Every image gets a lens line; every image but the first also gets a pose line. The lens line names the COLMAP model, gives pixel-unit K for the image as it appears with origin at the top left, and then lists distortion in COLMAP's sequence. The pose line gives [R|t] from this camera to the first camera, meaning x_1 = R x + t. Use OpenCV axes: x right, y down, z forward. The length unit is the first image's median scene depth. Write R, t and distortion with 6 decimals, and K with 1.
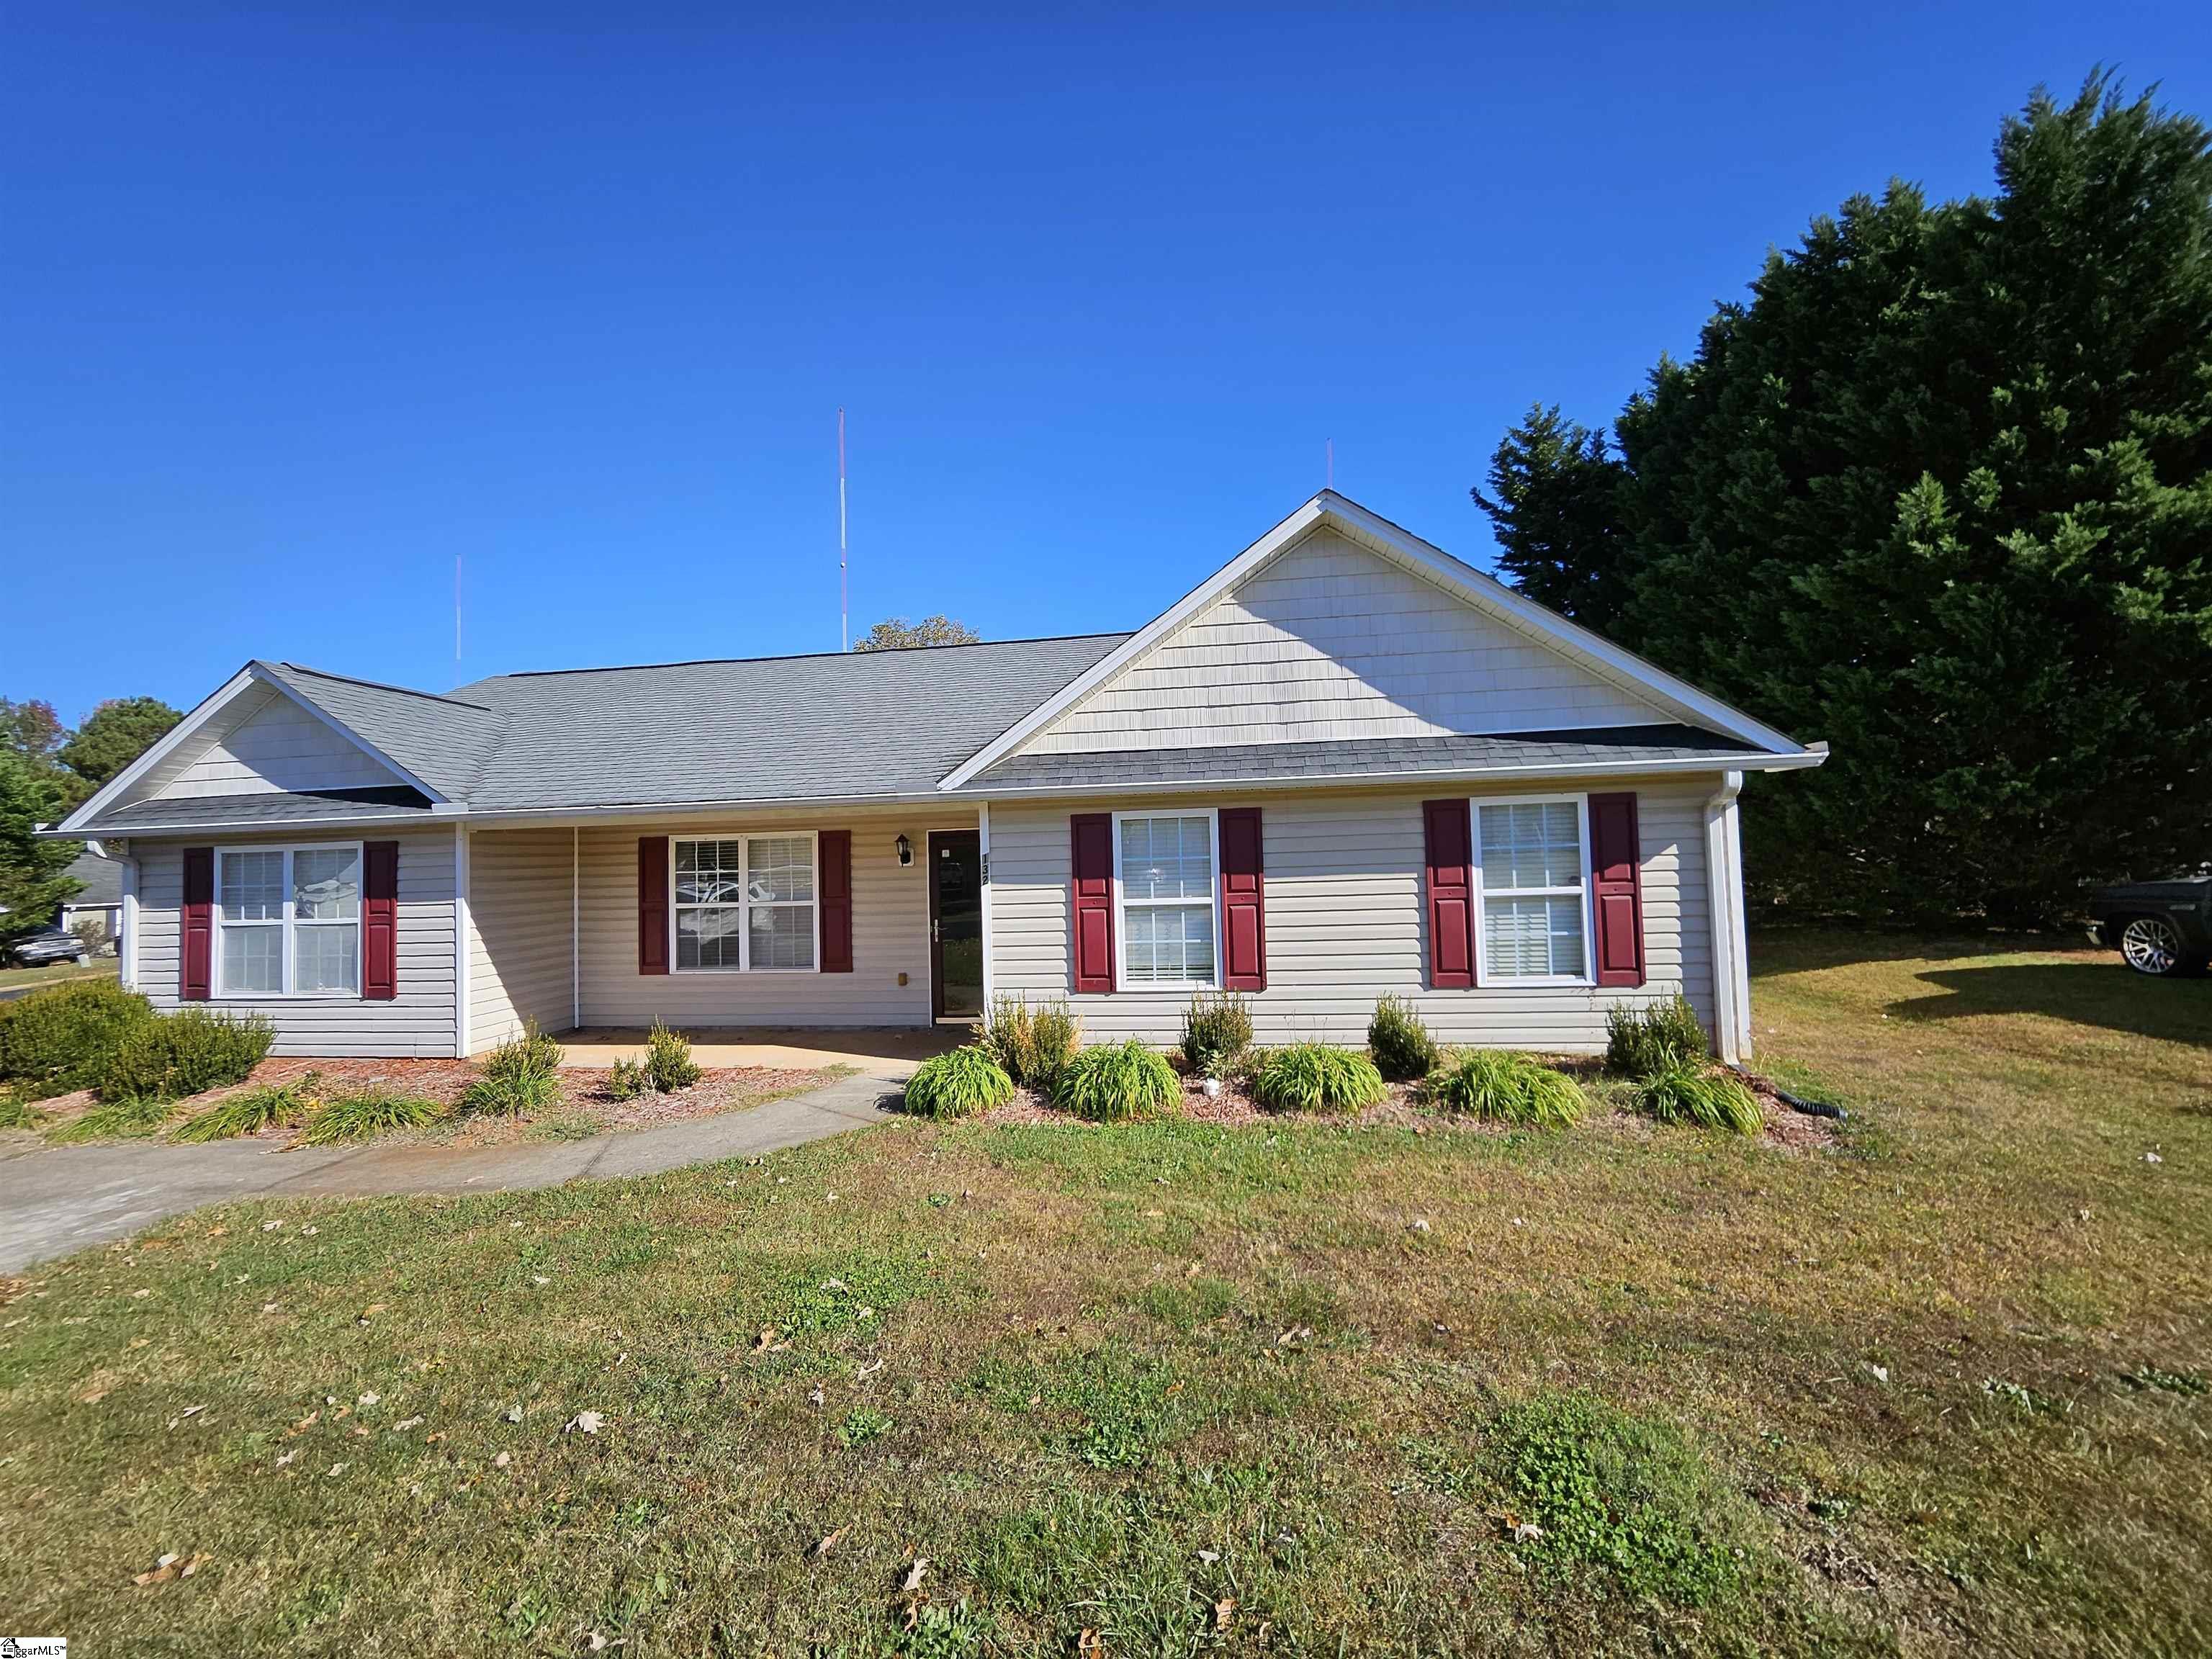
lens RADIAL K [[875.9, 0, 1109.0], [0, 875.9, 818.6], [0, 0, 1]] dist [-0.004461, 0.001764]
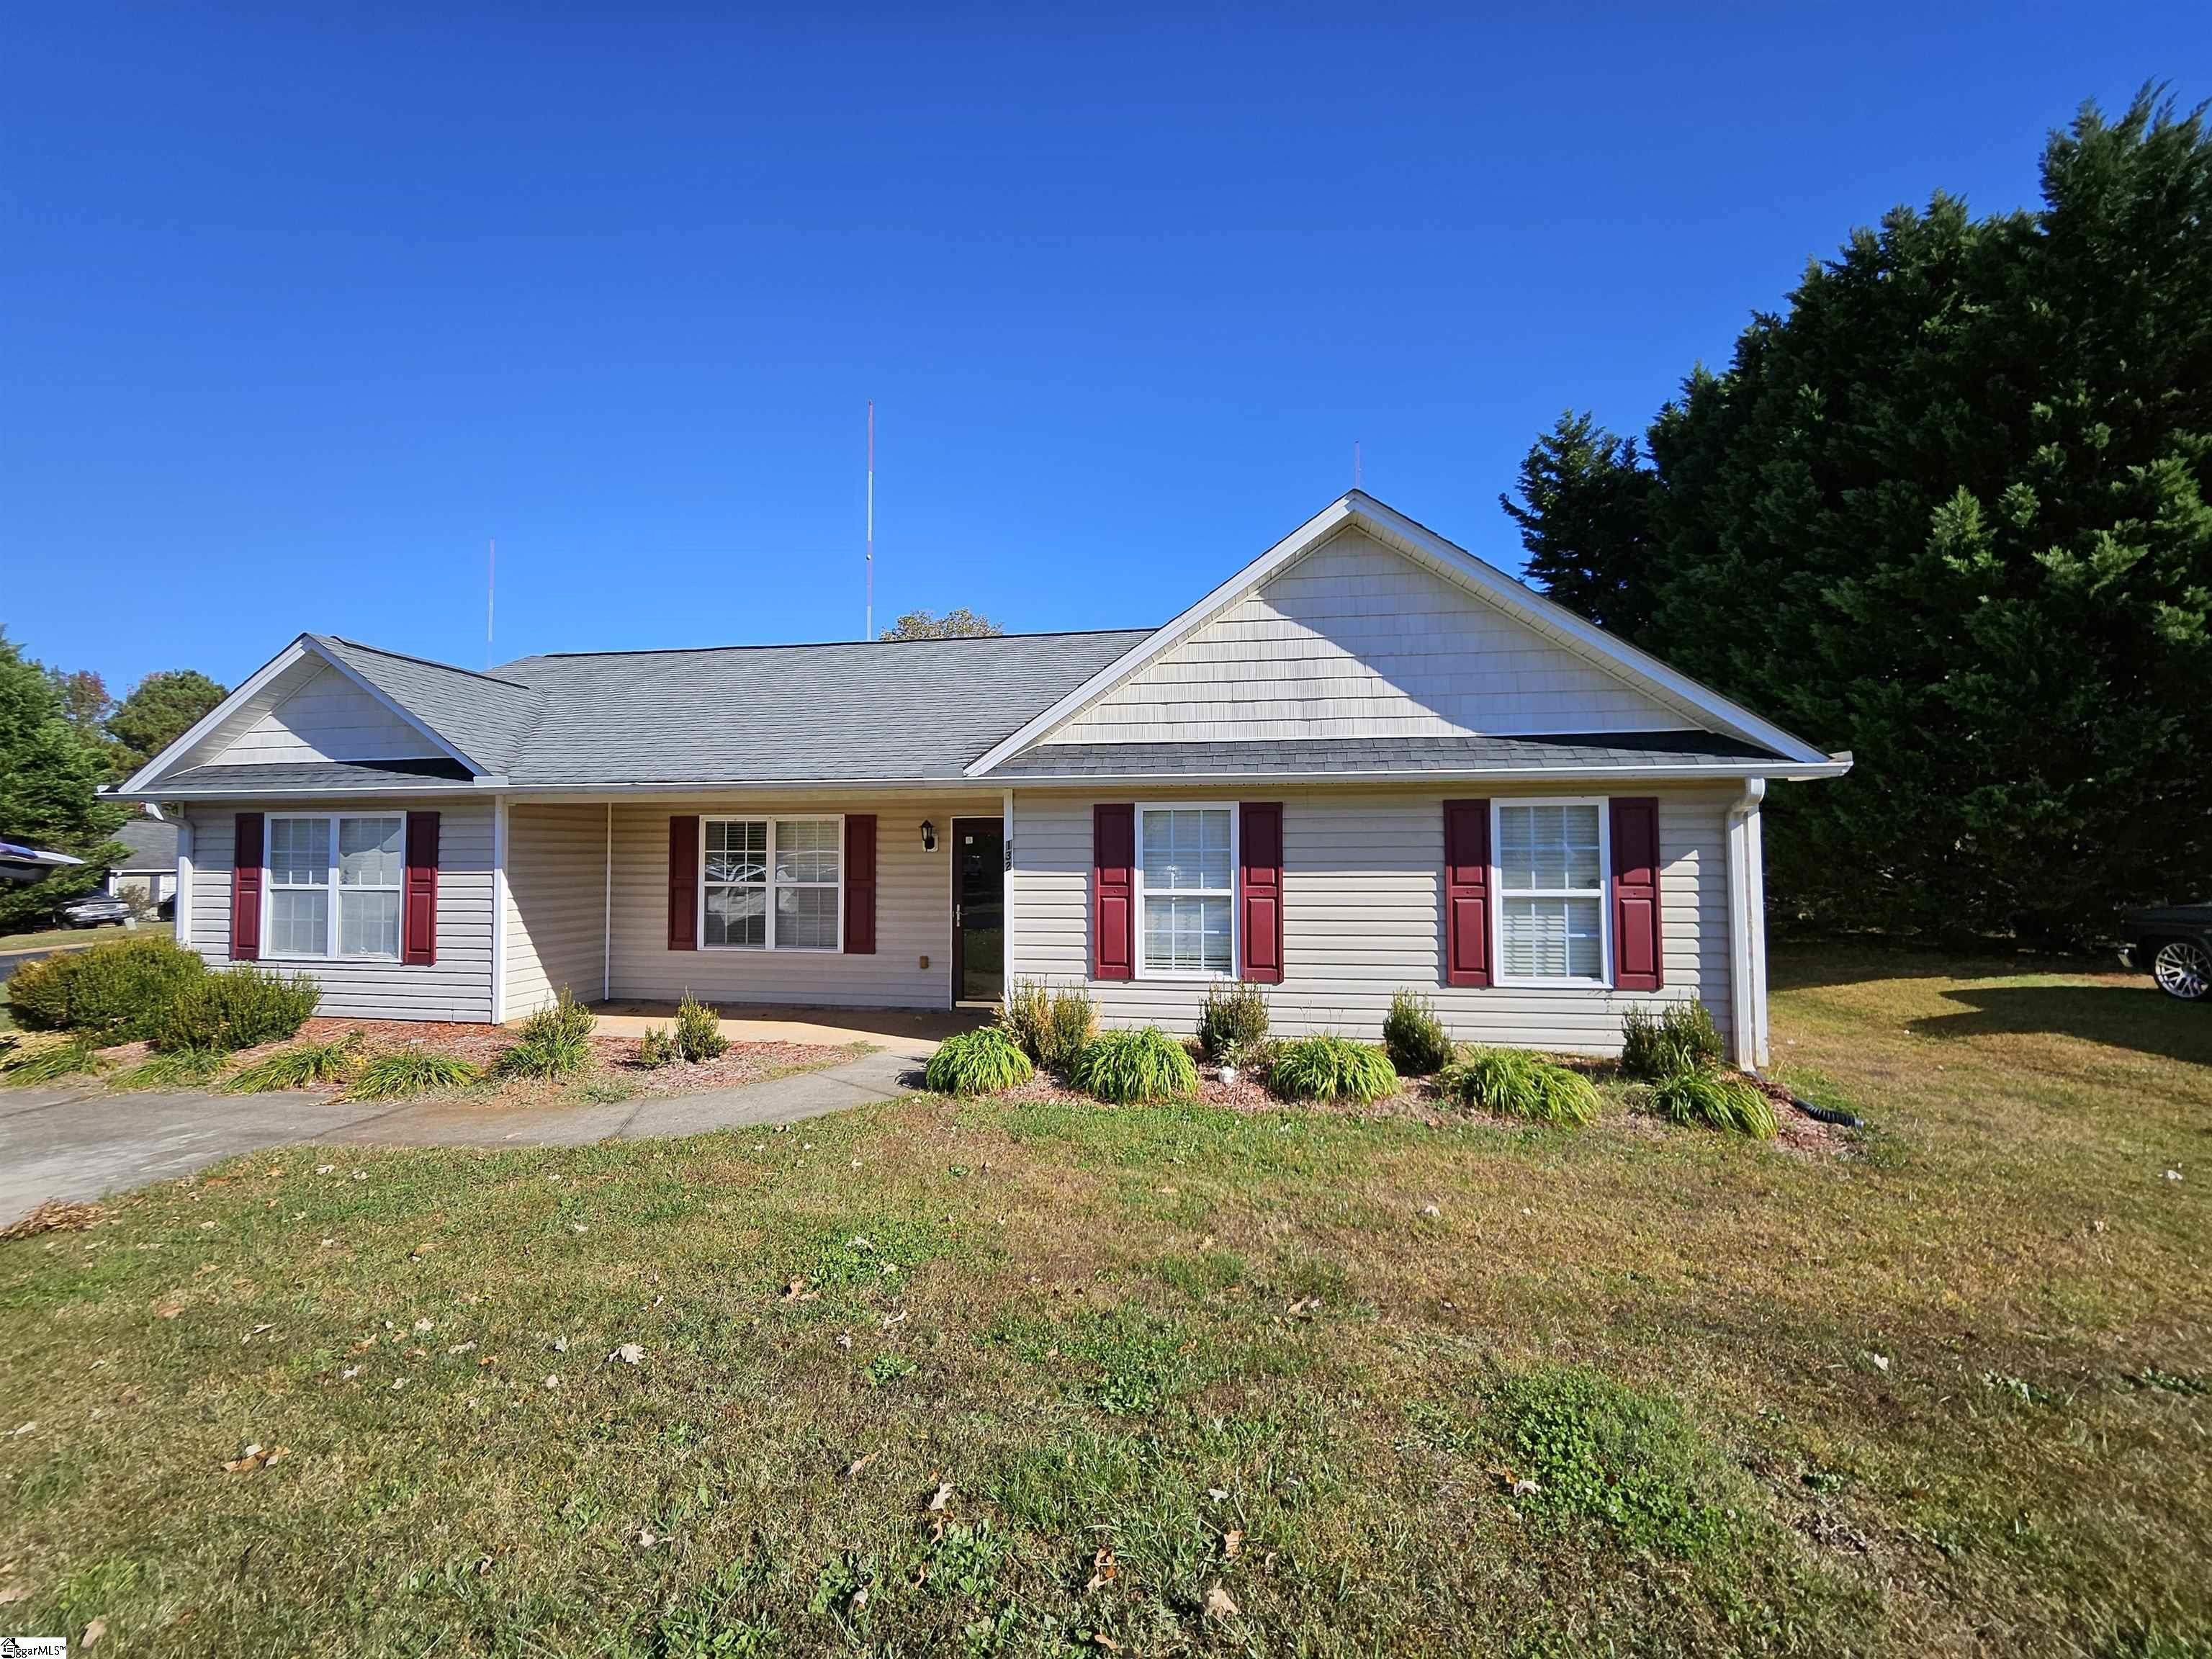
lens RADIAL K [[875.9, 0, 1109.7], [0, 875.9, 809.3], [0, 0, 1]] dist [-0.004461, 0.001764]
pose [[0.999404, 0.027753, -0.020533, -0.005068], [-0.027919, 0.999579, -0.007846, 0.009531], [0.020307, 0.008414, 0.999758, -0.016817]]
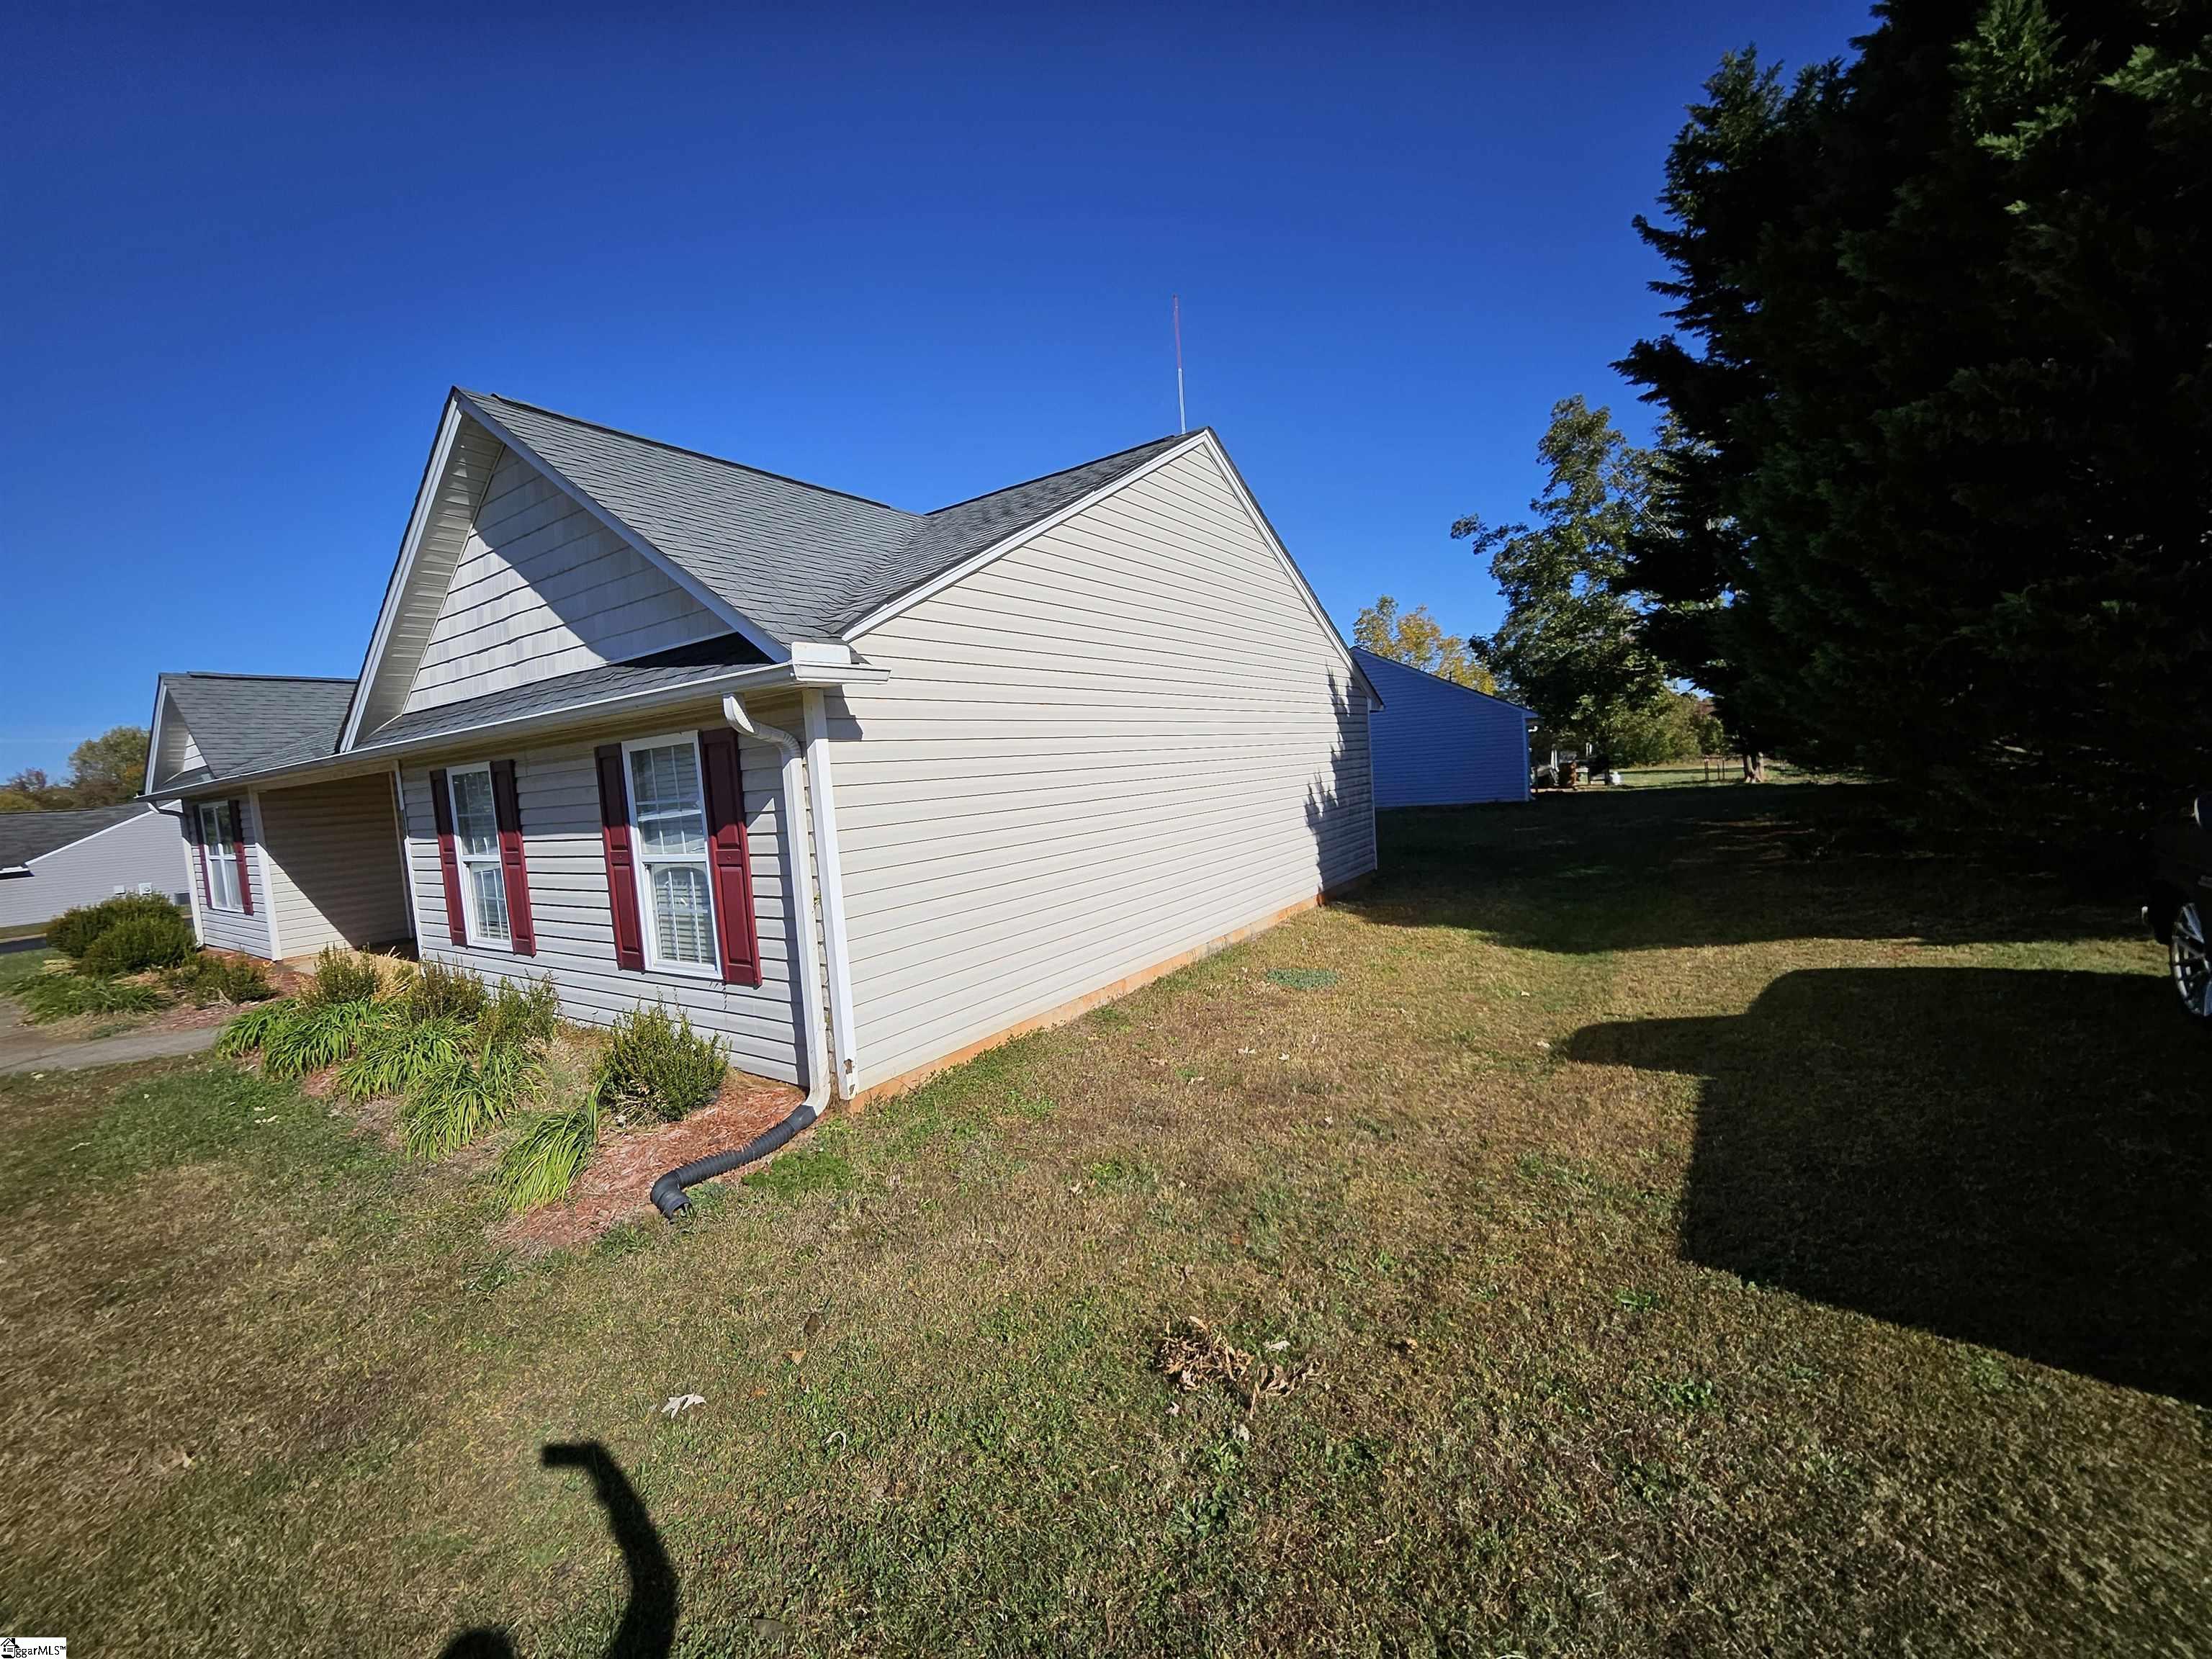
lens RADIAL K [[875.9, 0, 1108.0], [0, 875.9, 813.6], [0, 0, 1]] dist [-0.004461, 0.001764]
pose [[0.895814, -0.007511, -0.444365, 1.157546], [0.060211, 0.992690, 0.104602, -0.015056], [0.440331, -0.120459, 0.889718, 0.460898]]
